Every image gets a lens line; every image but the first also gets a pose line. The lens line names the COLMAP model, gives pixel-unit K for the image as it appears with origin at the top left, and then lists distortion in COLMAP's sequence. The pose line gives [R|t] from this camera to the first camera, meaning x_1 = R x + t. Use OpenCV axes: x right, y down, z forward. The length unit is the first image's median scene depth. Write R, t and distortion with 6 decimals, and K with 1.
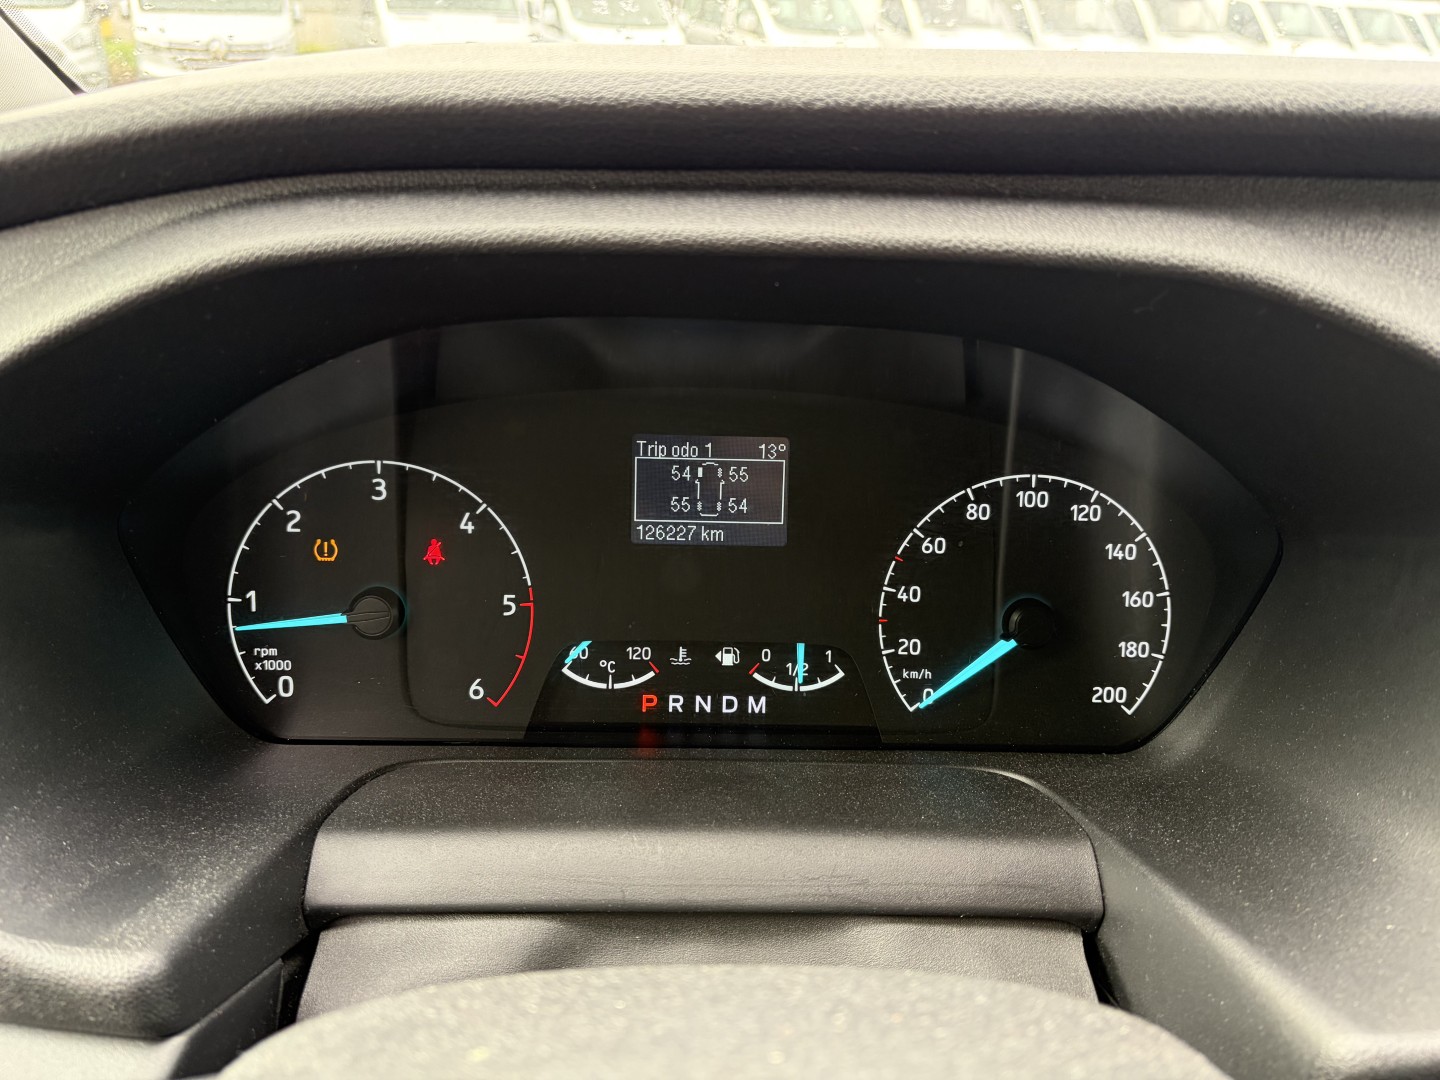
lens RADIAL K [[1081.5, 0, 721.0], [0, 1081.5, 538.8], [0, 0, 1]] dist [0.064948, -0.065557]
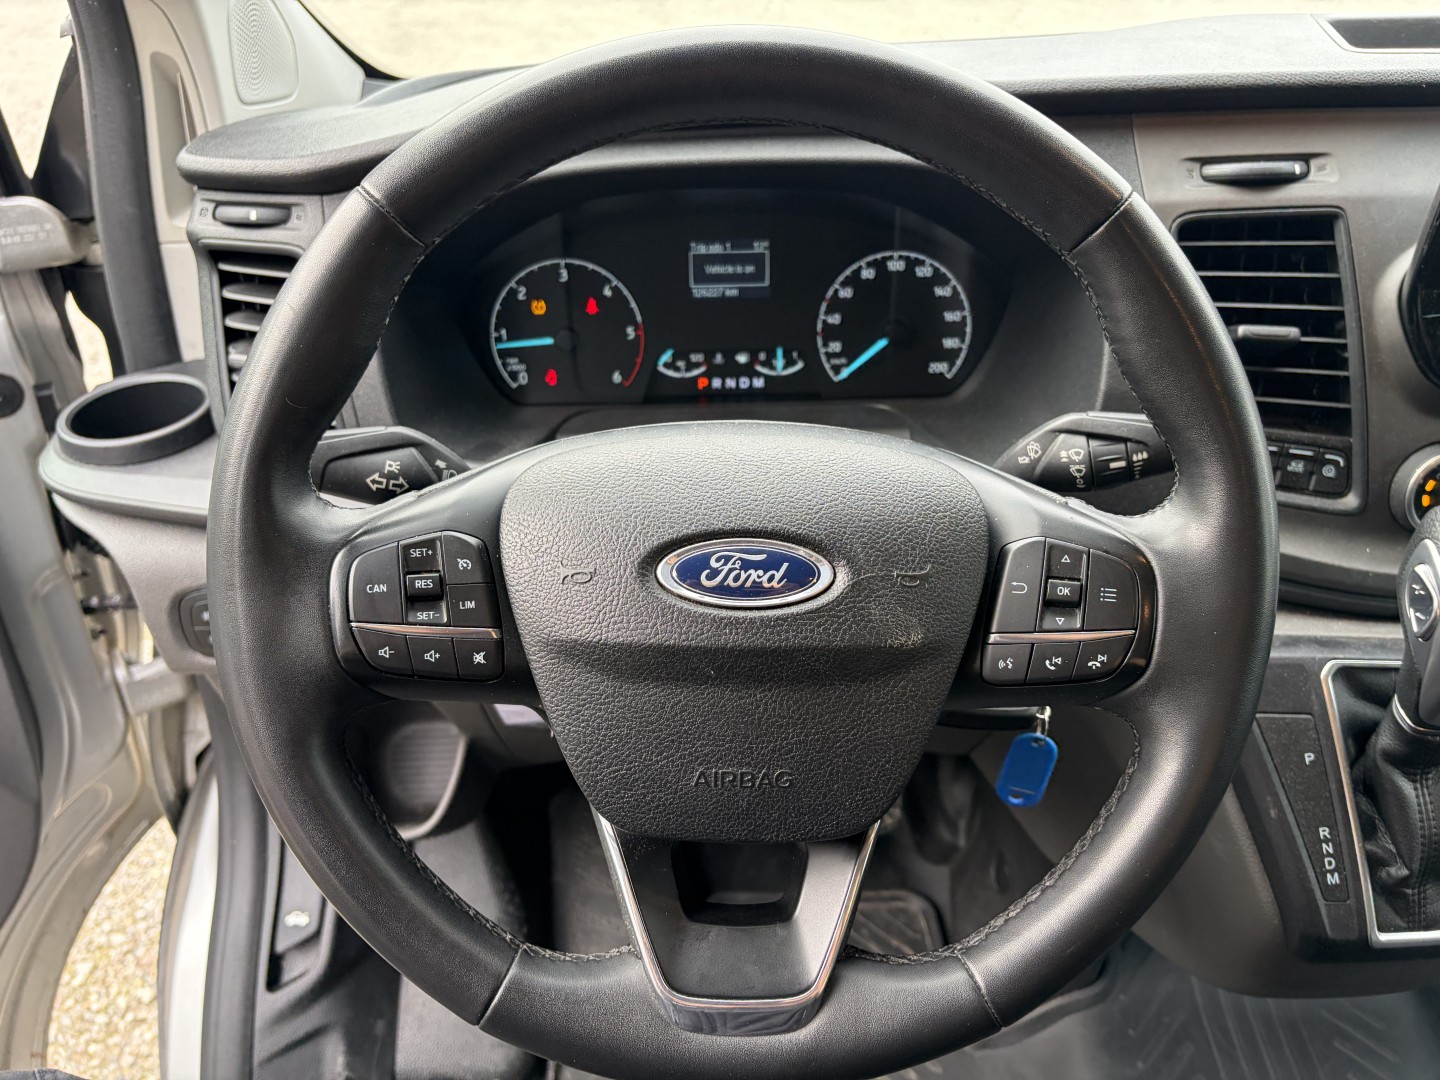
lens RADIAL K [[1107.0, 0, 726.1], [0, 1107.0, 547.9], [0, 0, 1]] dist [0.030815, -0.006026]
pose [[0.998351, -0.032324, -0.047444, 0.062164], [0.040613, 0.981759, 0.185740, 0.077669], [0.040575, -0.187361, 0.981453, -1.047521]]
